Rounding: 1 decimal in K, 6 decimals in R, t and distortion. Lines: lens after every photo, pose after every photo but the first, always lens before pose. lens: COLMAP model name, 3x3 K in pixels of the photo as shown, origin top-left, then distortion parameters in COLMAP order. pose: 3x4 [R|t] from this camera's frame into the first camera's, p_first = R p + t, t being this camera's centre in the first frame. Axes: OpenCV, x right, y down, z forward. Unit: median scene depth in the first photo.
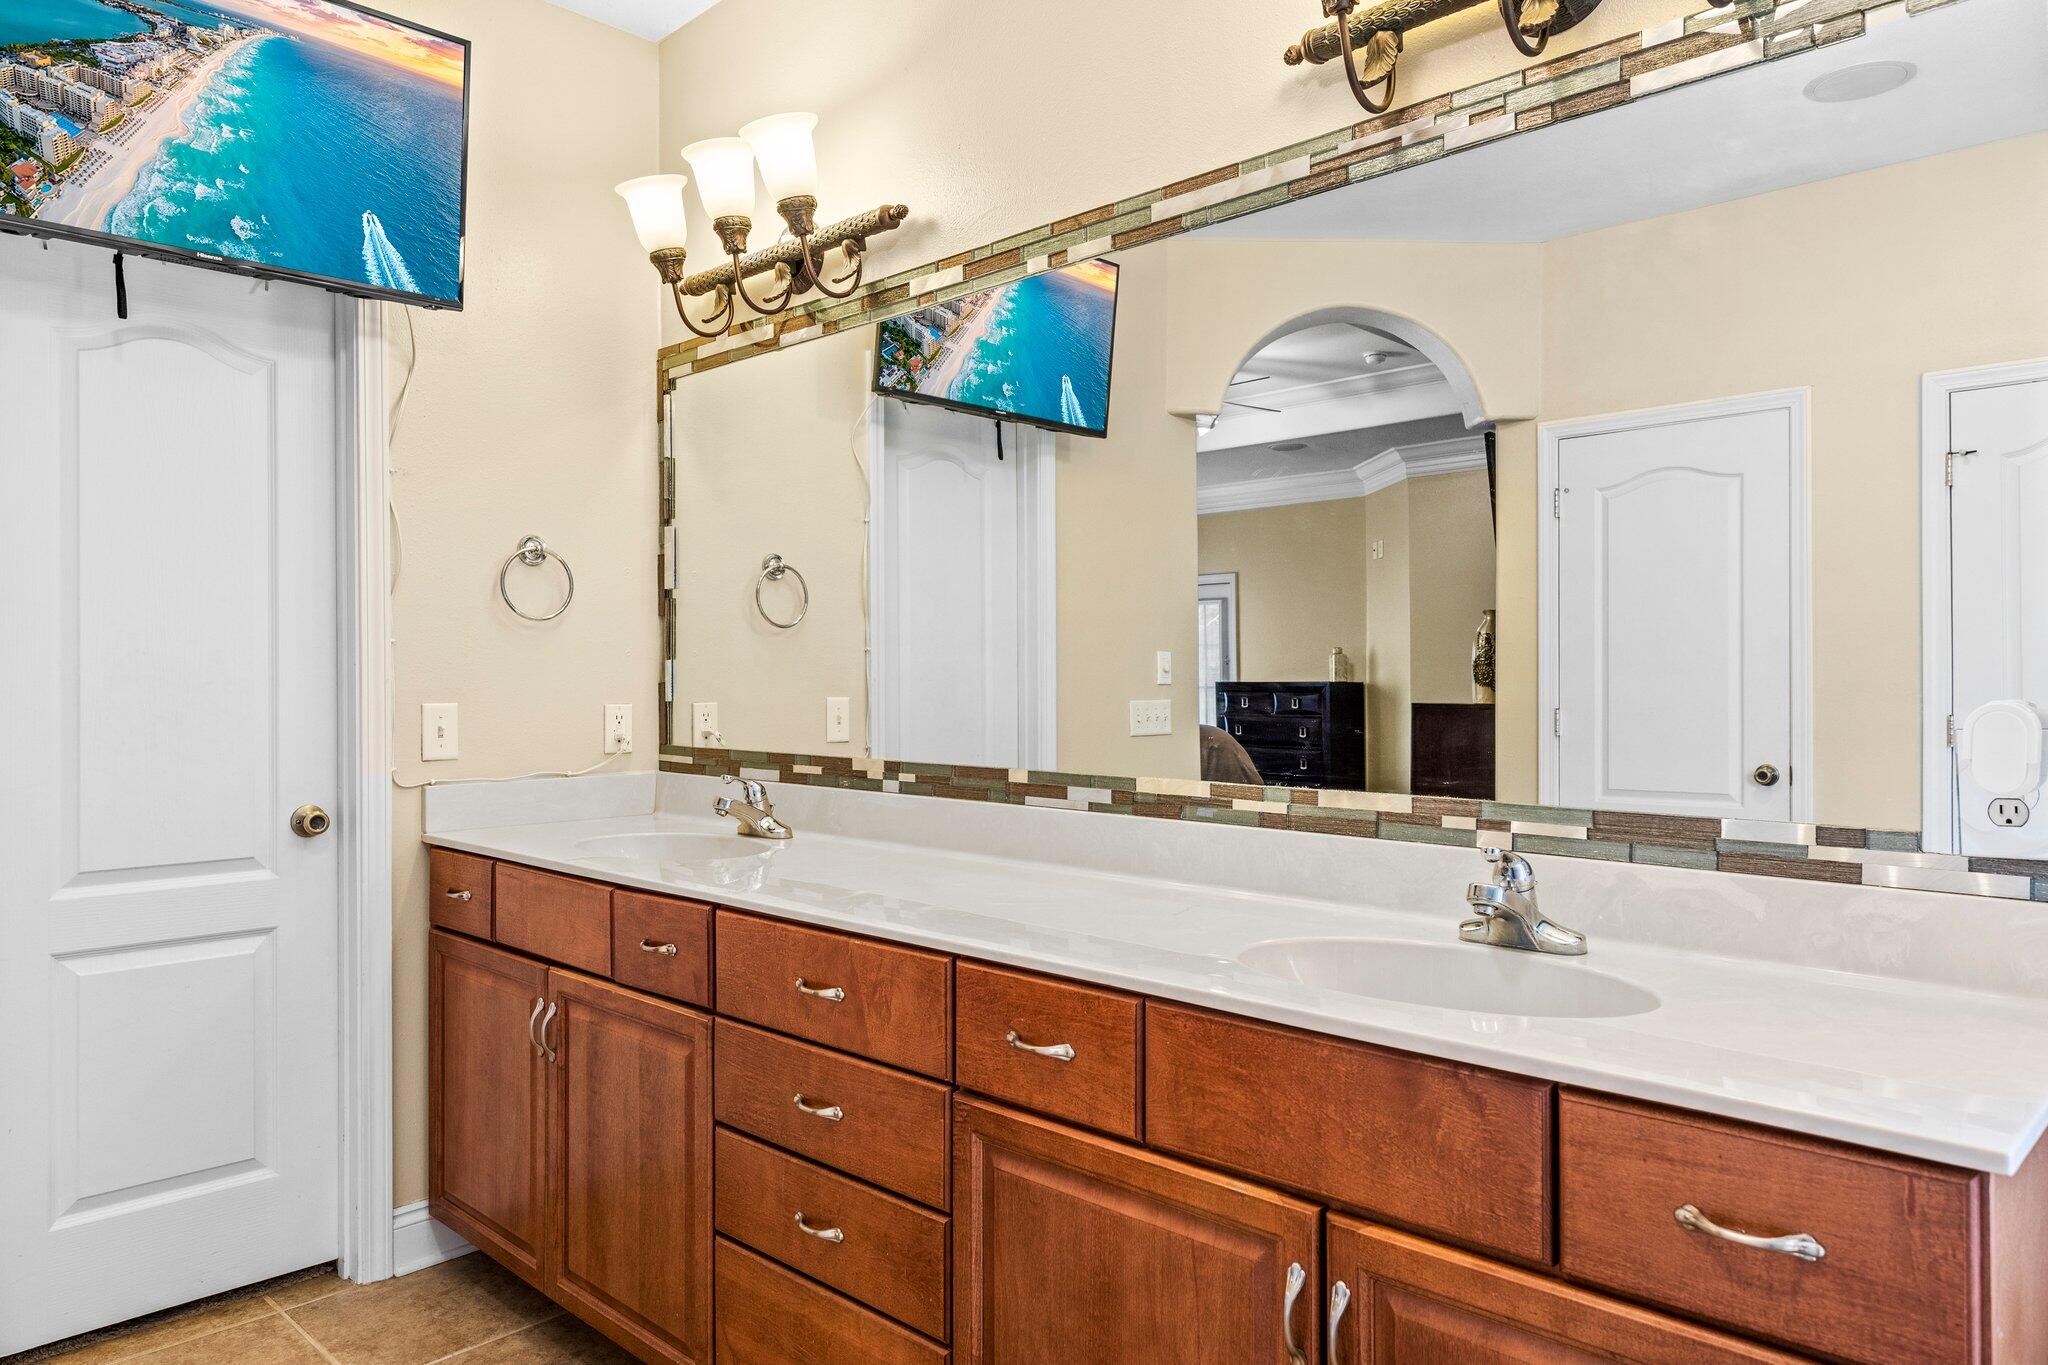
lens RADIAL K [[1343.7, 0, 1024.0], [0, 1343.7, 682.5], [0, 0, 1]] dist [0.002724, -0.001085]
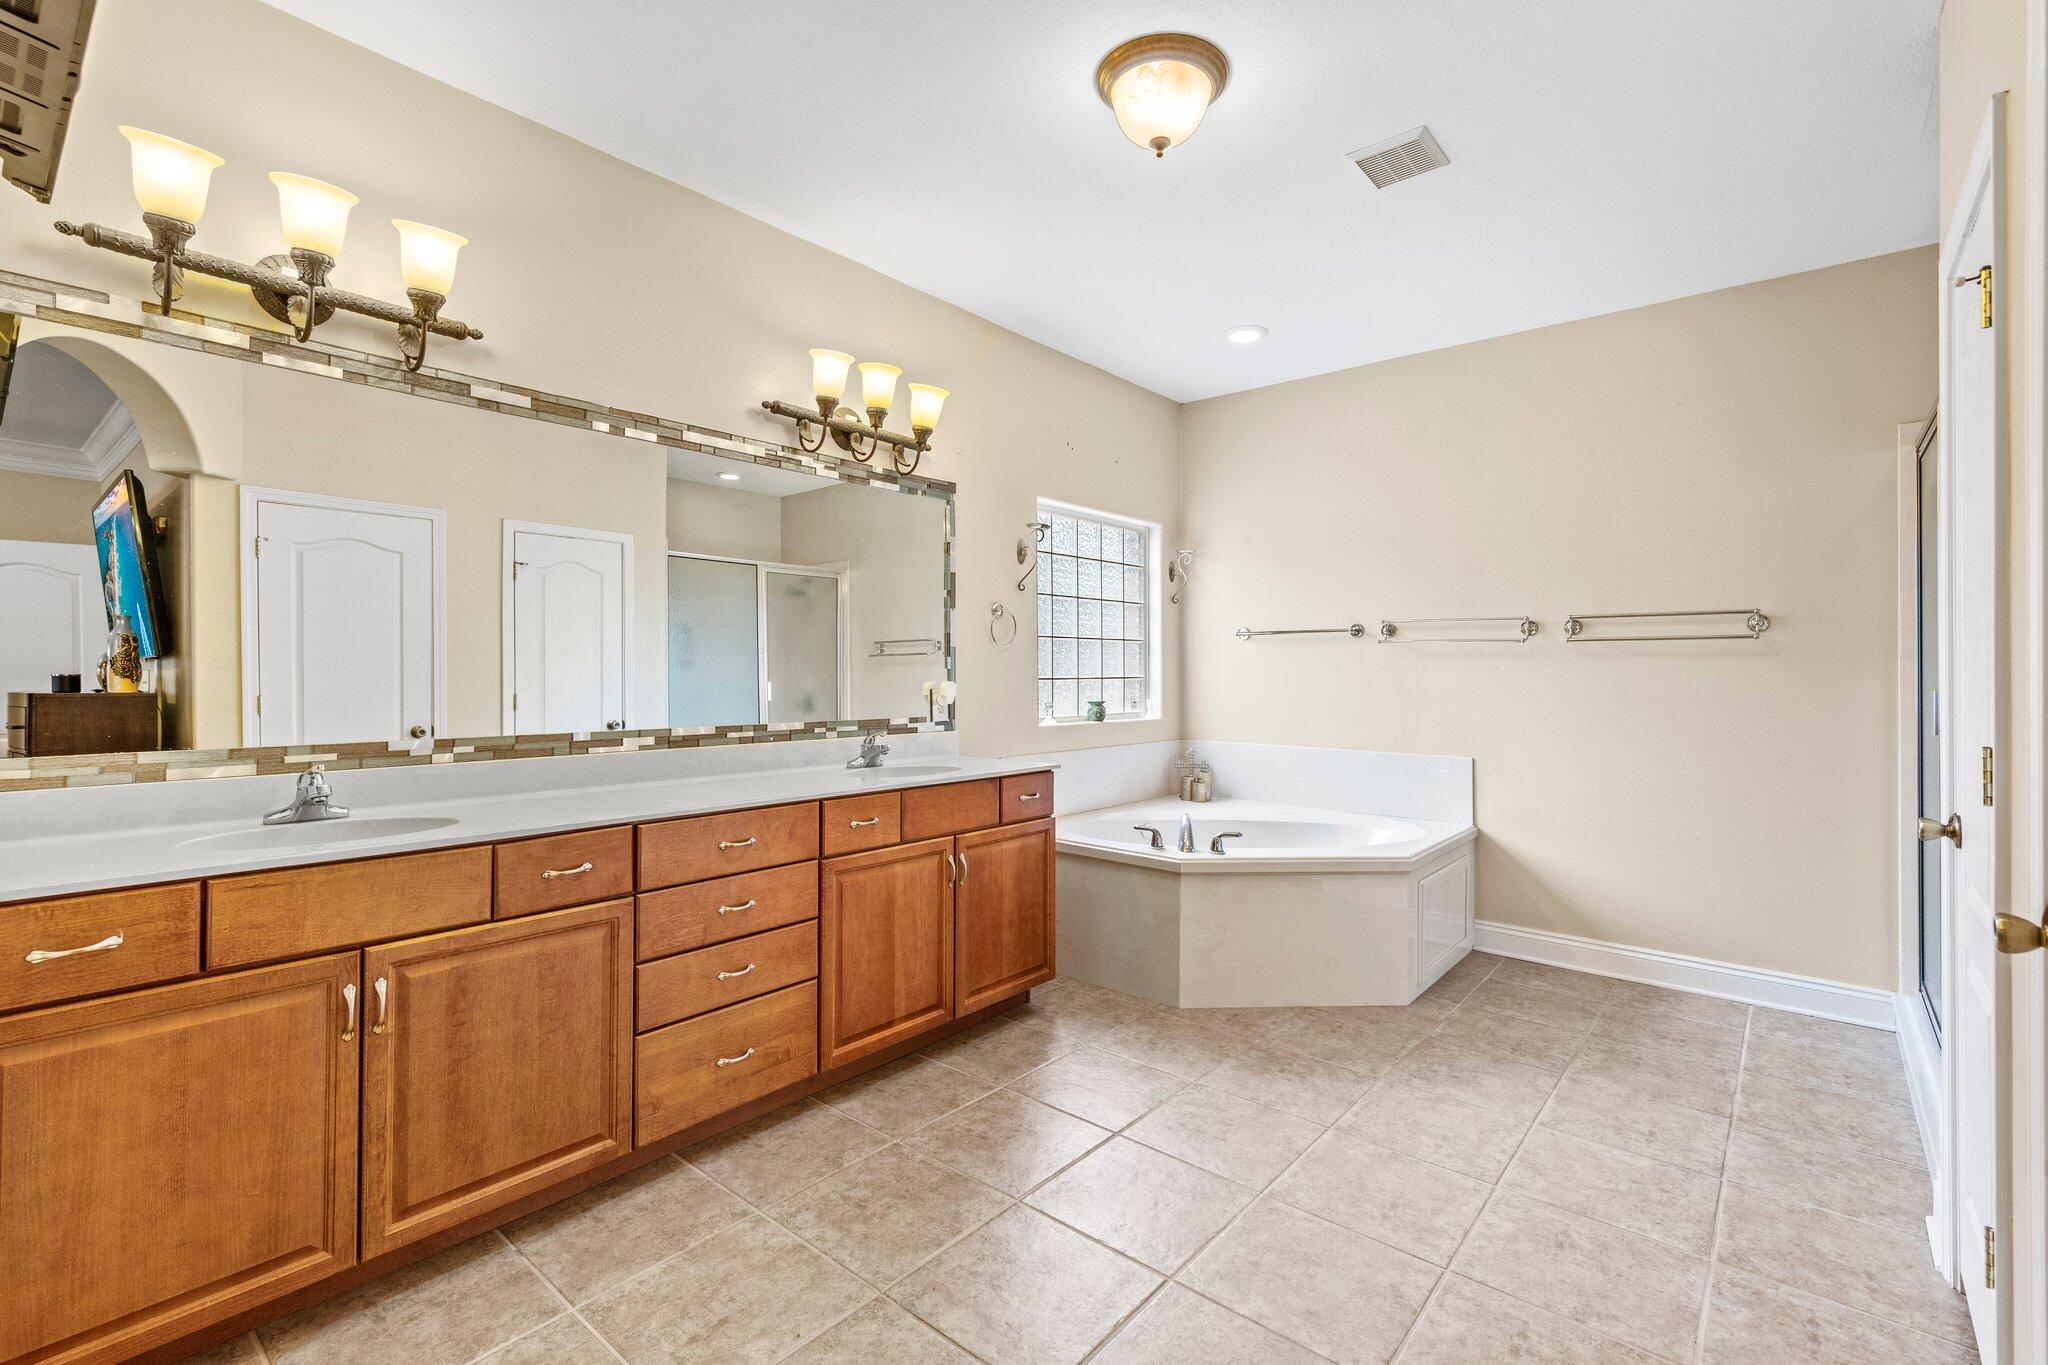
lens RADIAL K [[912.5, 0, 1024.0], [0, 912.5, 682.5], [0, 0, 1]] dist [0.003658, -0.000144]
pose [[-0.060947, -0.008294, 0.998107, -1.191803], [0.004381, 0.999954, 0.008577, -0.002531], [-0.998131, 0.004896, -0.060907, 0.565285]]
